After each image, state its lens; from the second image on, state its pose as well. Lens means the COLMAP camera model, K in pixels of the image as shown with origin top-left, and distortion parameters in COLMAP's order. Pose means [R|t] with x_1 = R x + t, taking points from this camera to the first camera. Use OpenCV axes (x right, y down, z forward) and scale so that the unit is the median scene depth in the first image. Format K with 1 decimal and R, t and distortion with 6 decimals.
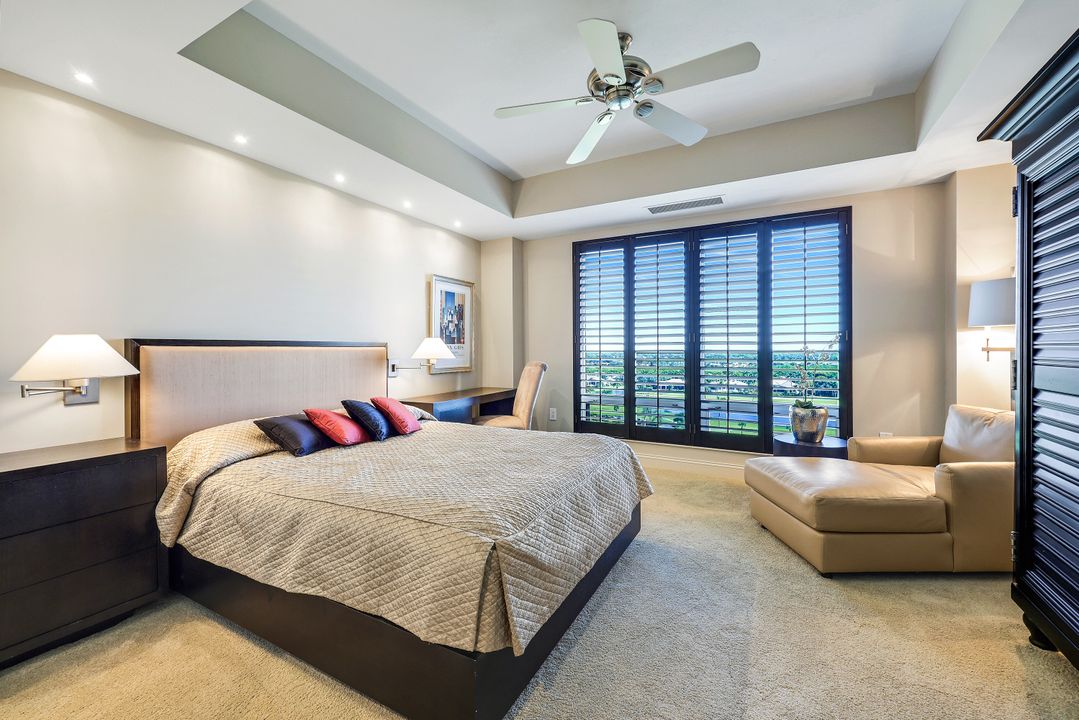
lens RADIAL K [[451.5, 0, 536.2], [0, 451.5, 355.4], [0, 0, 1]] dist [0.001577, 0.001106]
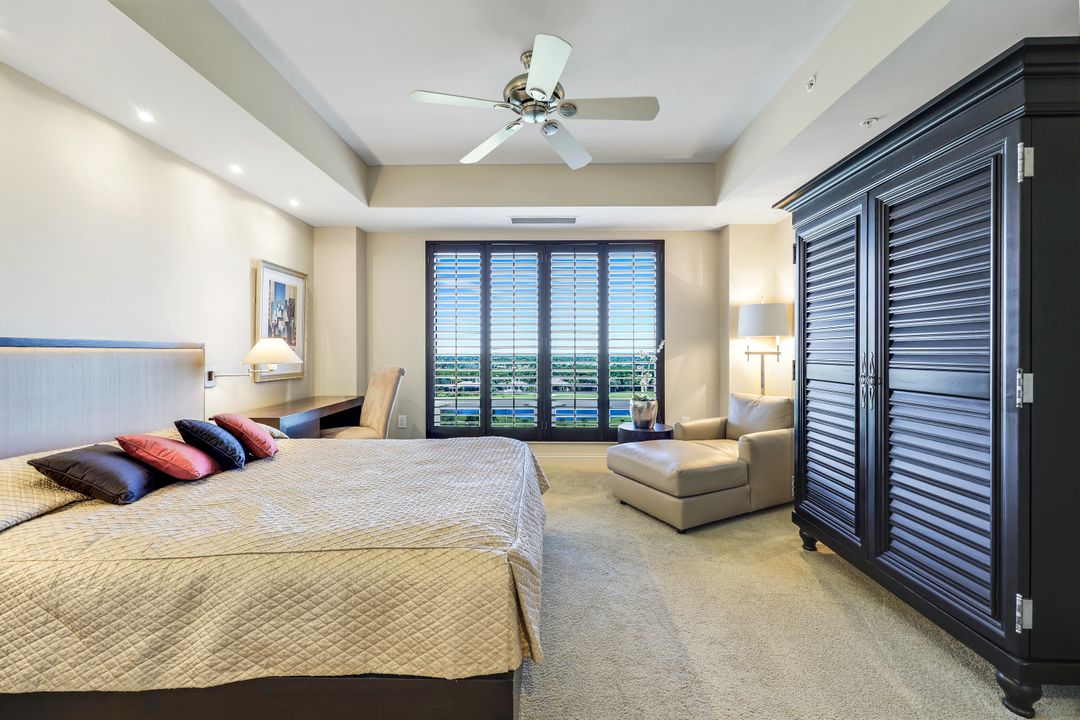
lens RADIAL K [[451.9, 0, 541.8], [0, 451.9, 356.3], [0, 0, 1]] dist [0.001577, 0.001106]
pose [[0.878604, -0.001676, 0.477547, -0.267939], [0.004121, 0.999983, -0.004073, -0.000101], [-0.477533, 0.005547, 0.878597, 0.066750]]
